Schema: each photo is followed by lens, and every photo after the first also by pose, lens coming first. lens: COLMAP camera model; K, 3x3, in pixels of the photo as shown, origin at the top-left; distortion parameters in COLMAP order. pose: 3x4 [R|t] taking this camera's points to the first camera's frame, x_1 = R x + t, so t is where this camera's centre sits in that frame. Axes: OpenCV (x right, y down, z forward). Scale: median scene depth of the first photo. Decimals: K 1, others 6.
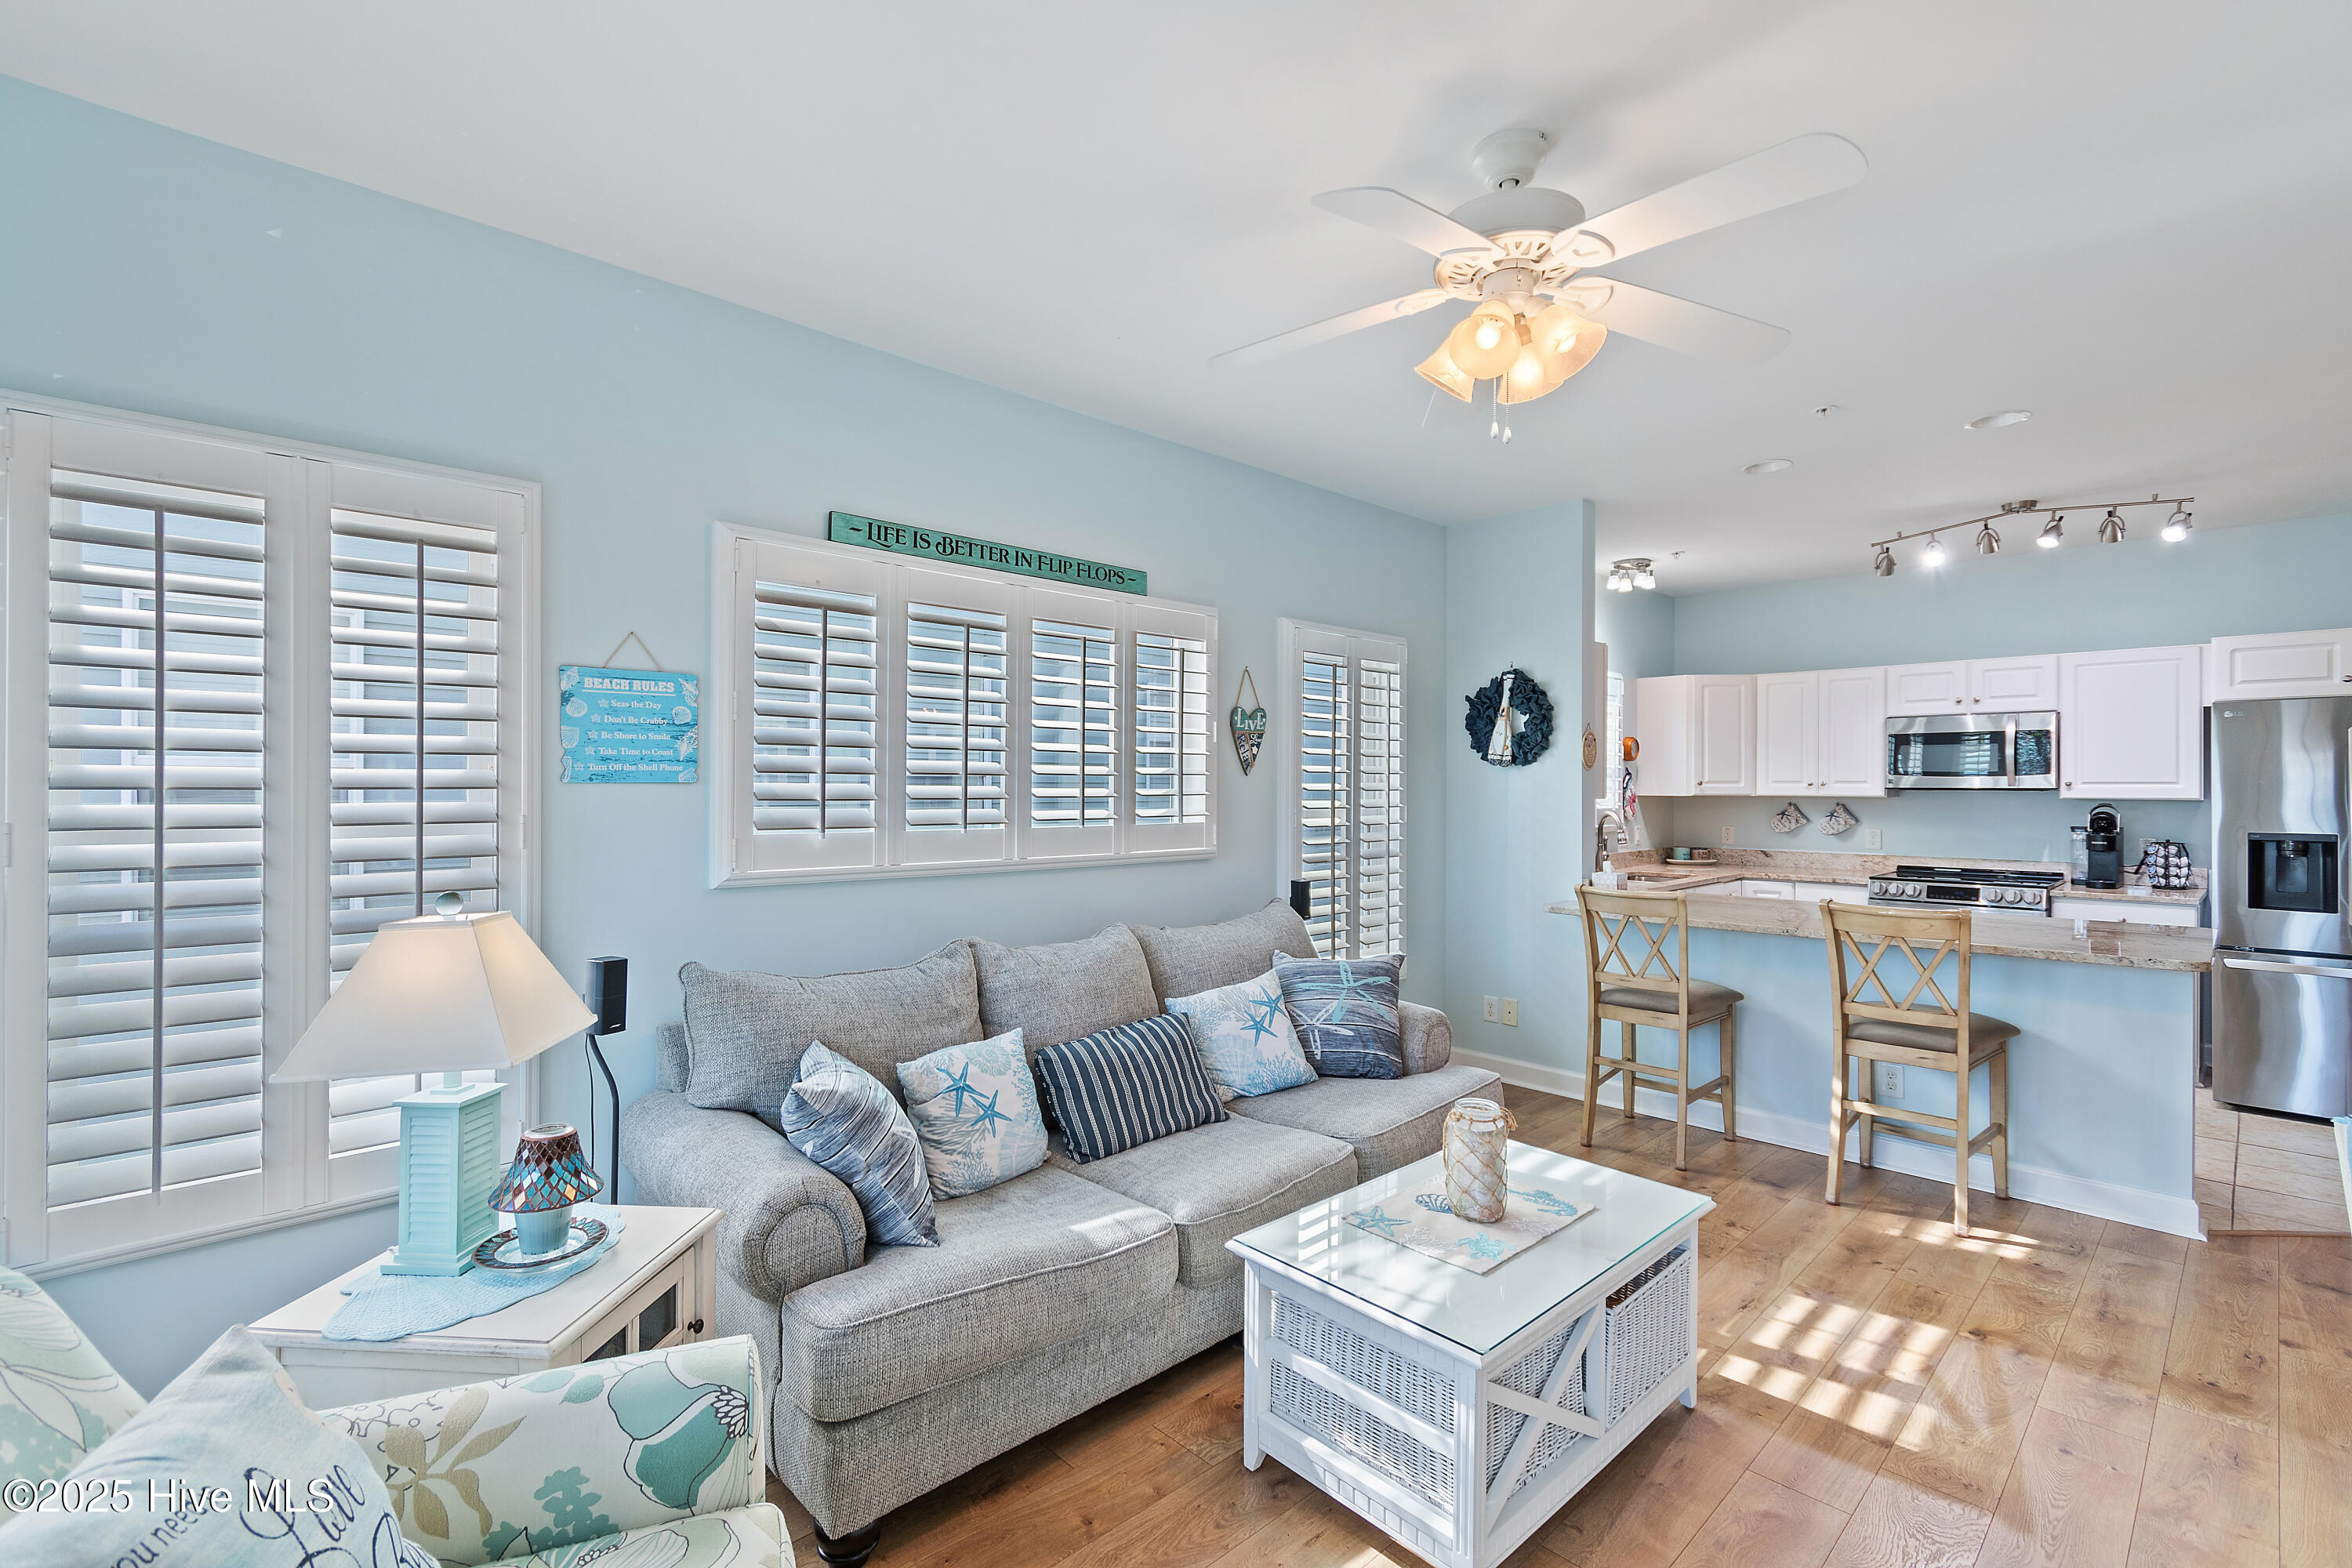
lens RADIAL K [[1061.3, 0, 1173.9], [0, 1061.3, 786.5], [0, 0, 1]] dist [0.000558, 0.000052]
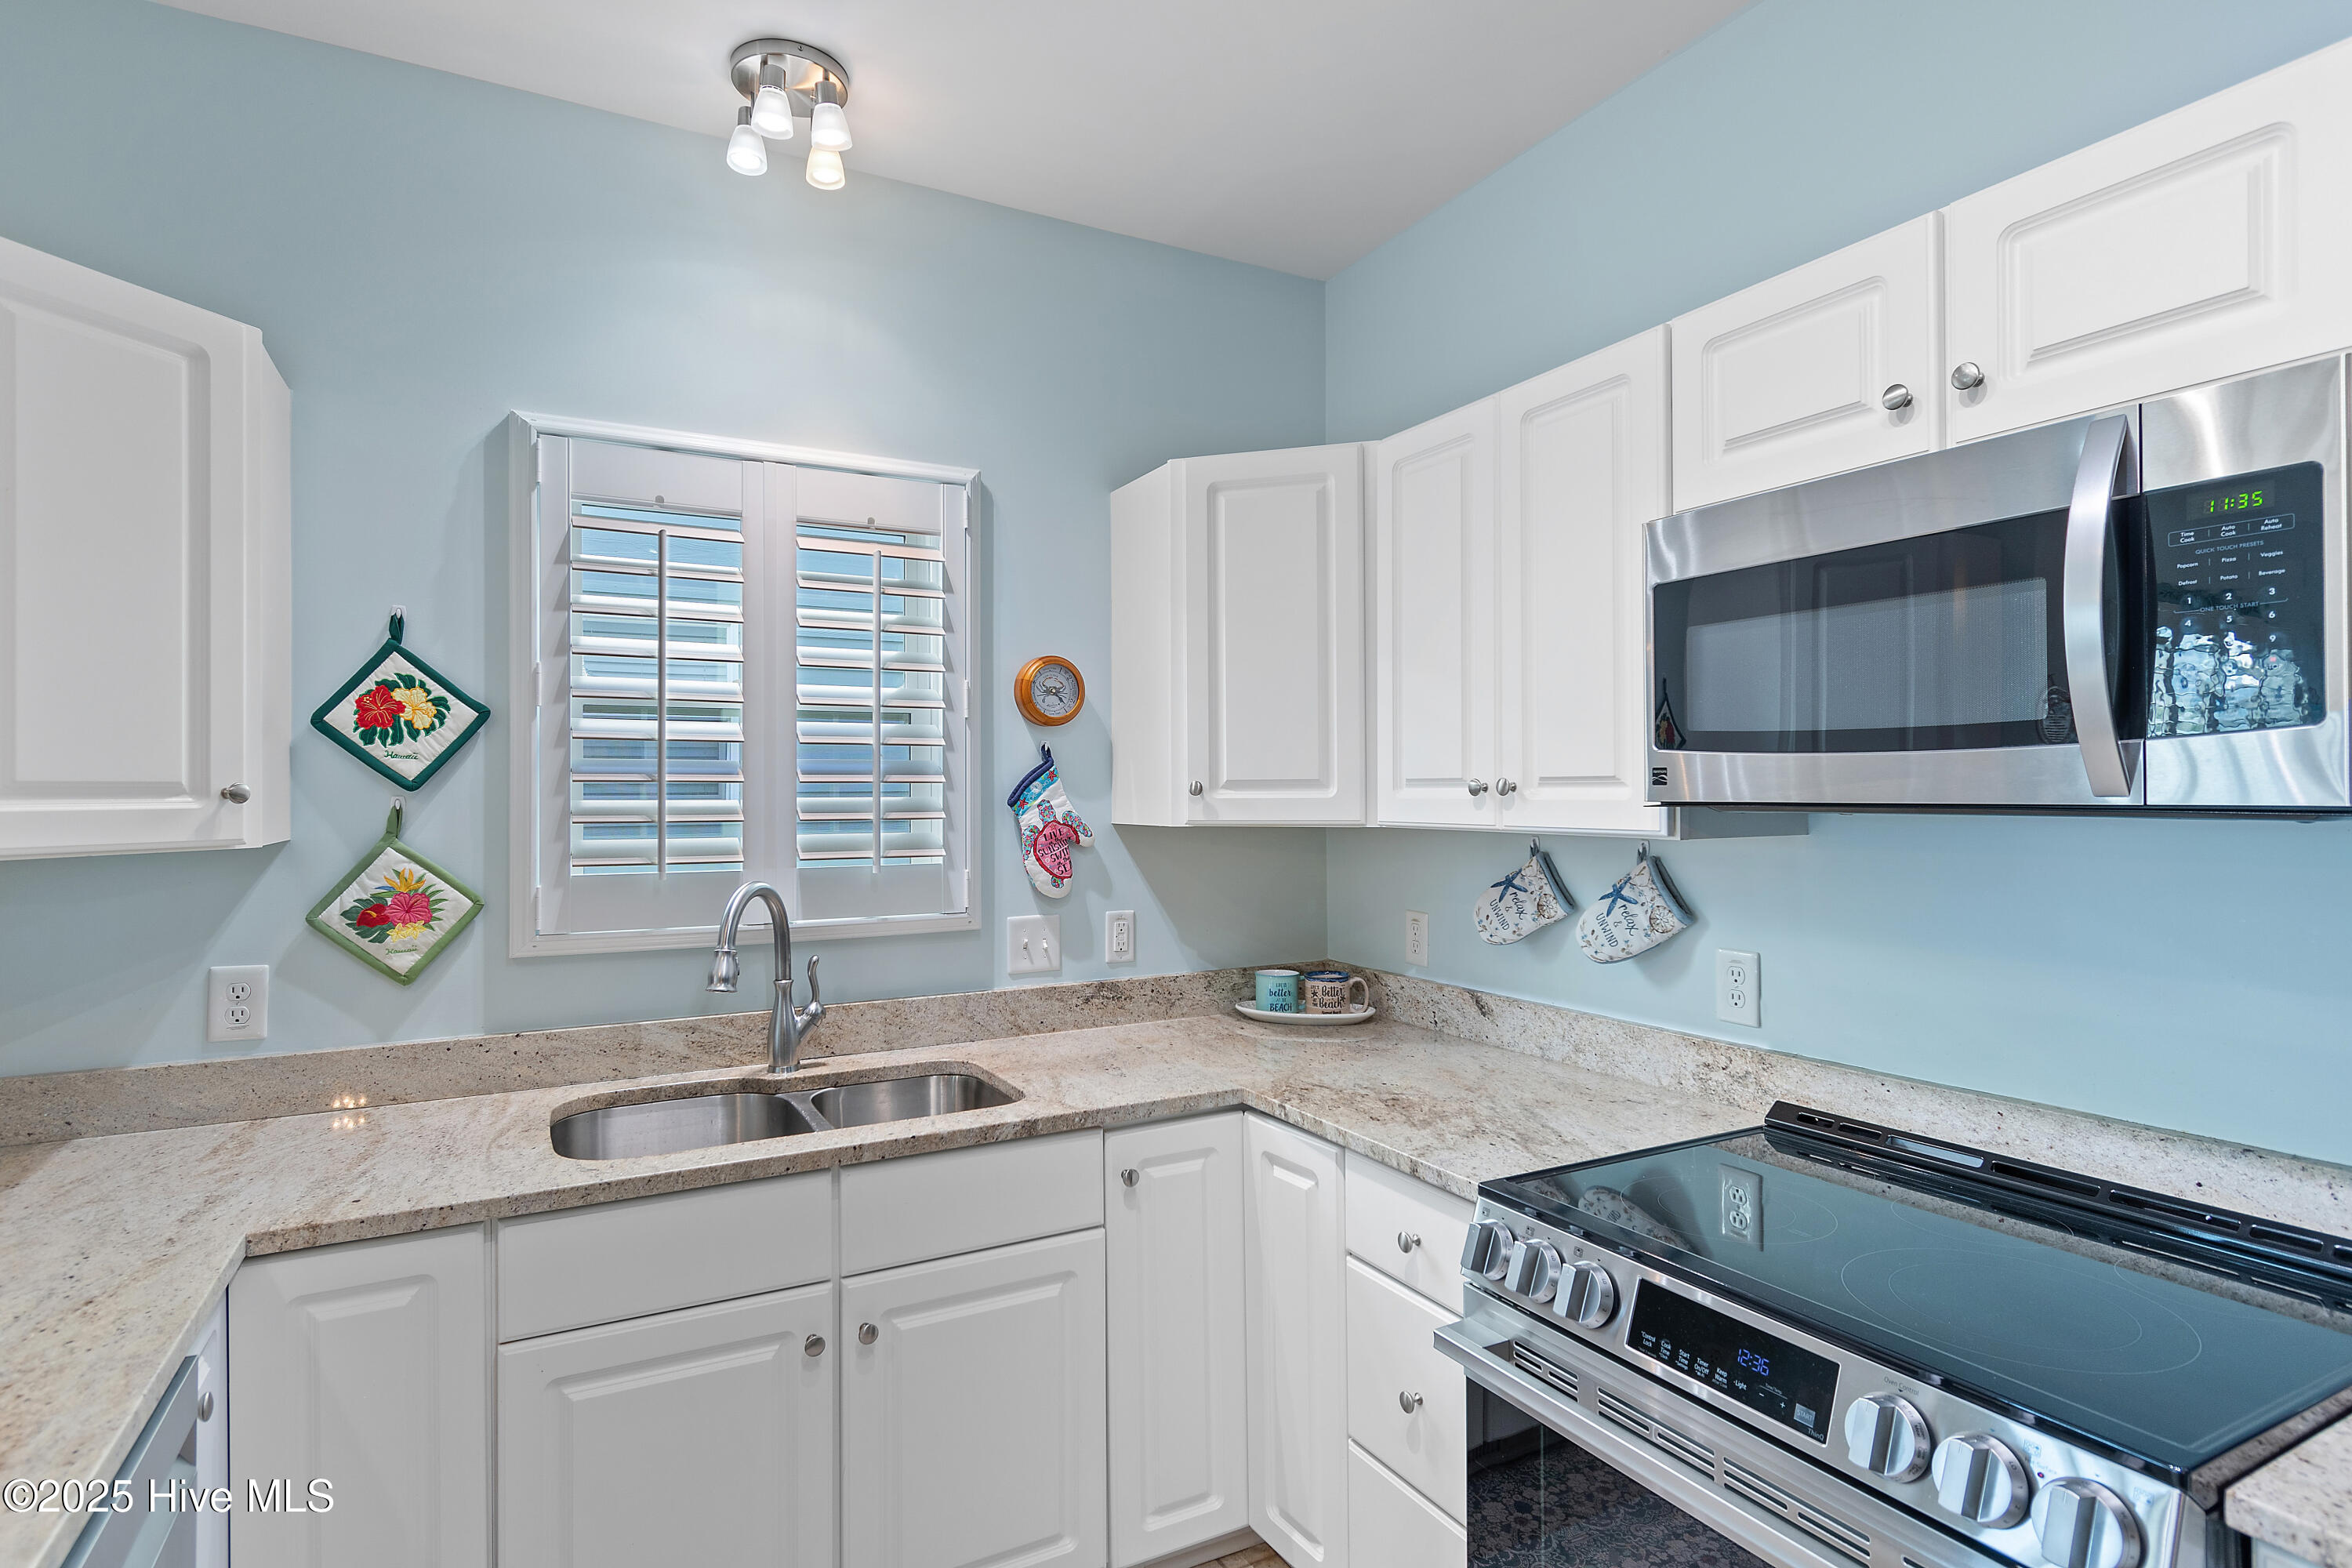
lens RADIAL K [[1210.5, 0, 1175.3], [0, 1210.5, 787.6], [0, 0, 1]] dist [0.000496, -0.000097]
pose [[0.964893, -0.006101, -0.262574, 0.631277], [0.005349, 0.999979, -0.003577, -0.002320], [0.262590, 0.002047, 0.964905, 0.691498]]
